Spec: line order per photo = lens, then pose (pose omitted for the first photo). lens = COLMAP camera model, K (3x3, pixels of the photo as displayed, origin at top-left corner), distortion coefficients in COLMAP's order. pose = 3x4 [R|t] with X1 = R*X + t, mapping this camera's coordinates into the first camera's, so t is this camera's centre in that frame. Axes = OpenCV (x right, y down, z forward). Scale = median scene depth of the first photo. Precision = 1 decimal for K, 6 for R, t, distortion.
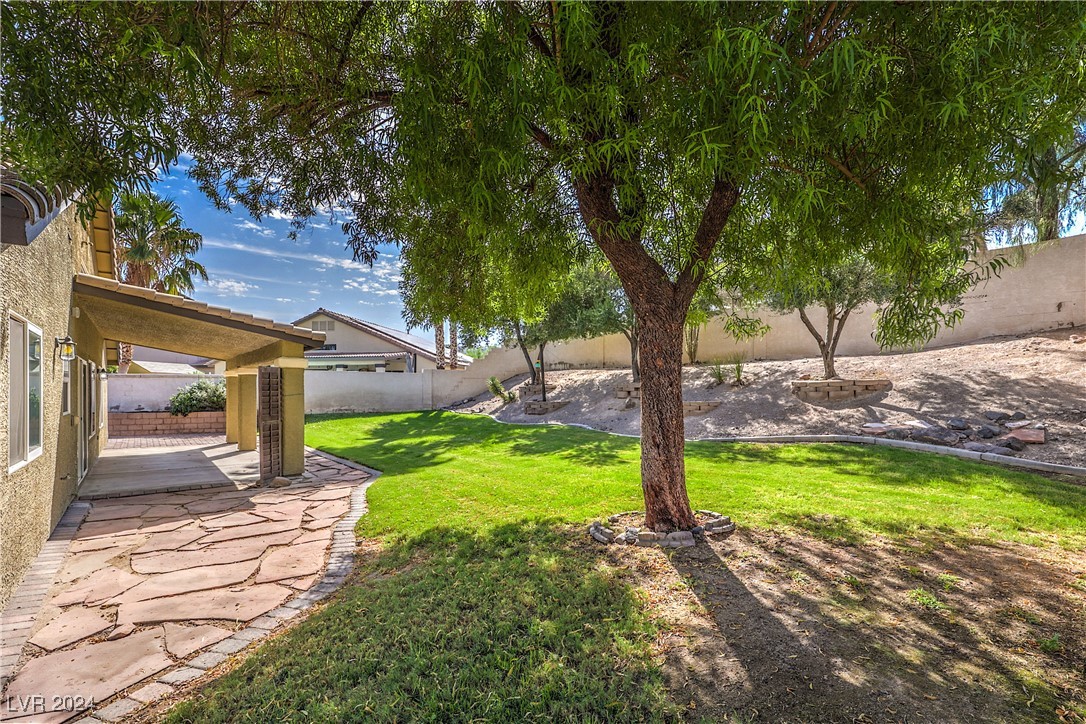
lens RADIAL K [[478.8, 0, 543.0], [0, 478.8, 362.0], [0, 0, 1]] dist [0.003307, 0.000051]
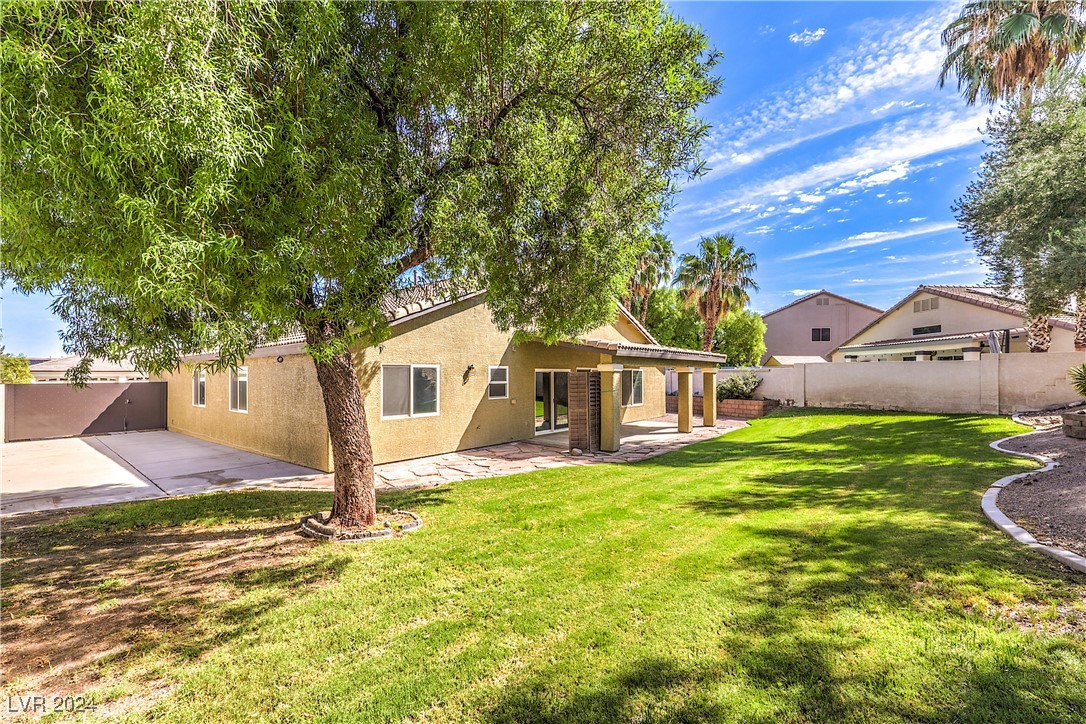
lens RADIAL K [[446.5, 0, 543.0], [0, 446.5, 362.0], [0, 0, 1]] dist [0.000626, 0.000254]
pose [[0.147238, -0.029322, -0.988666, 1.419365], [0.061499, 0.997898, -0.020437, -0.000206], [0.987187, -0.057793, 0.148732, 1.308147]]
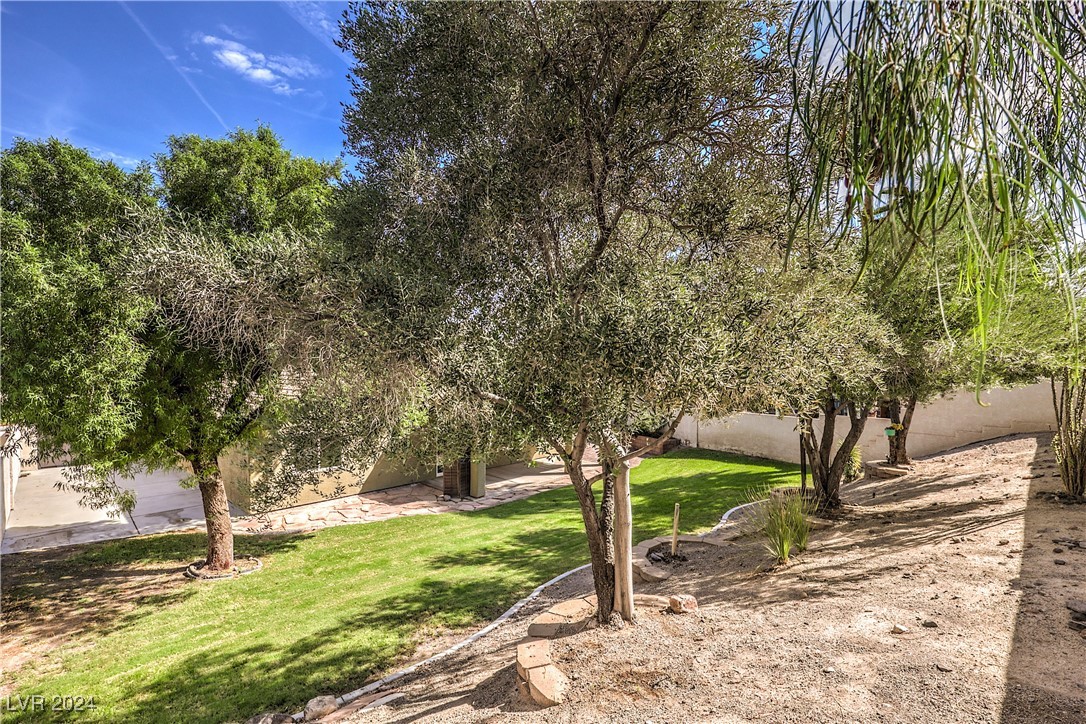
lens RADIAL K [[478.8, 0, 543.0], [0, 478.8, 362.0], [0, 0, 1]] dist [0.003307, 0.000051]
pose [[0.081302, -0.000738, -0.996689, 2.466741], [0.052631, 0.998608, 0.003554, -0.486713], [0.995299, -0.052745, 0.081227, 2.274818]]
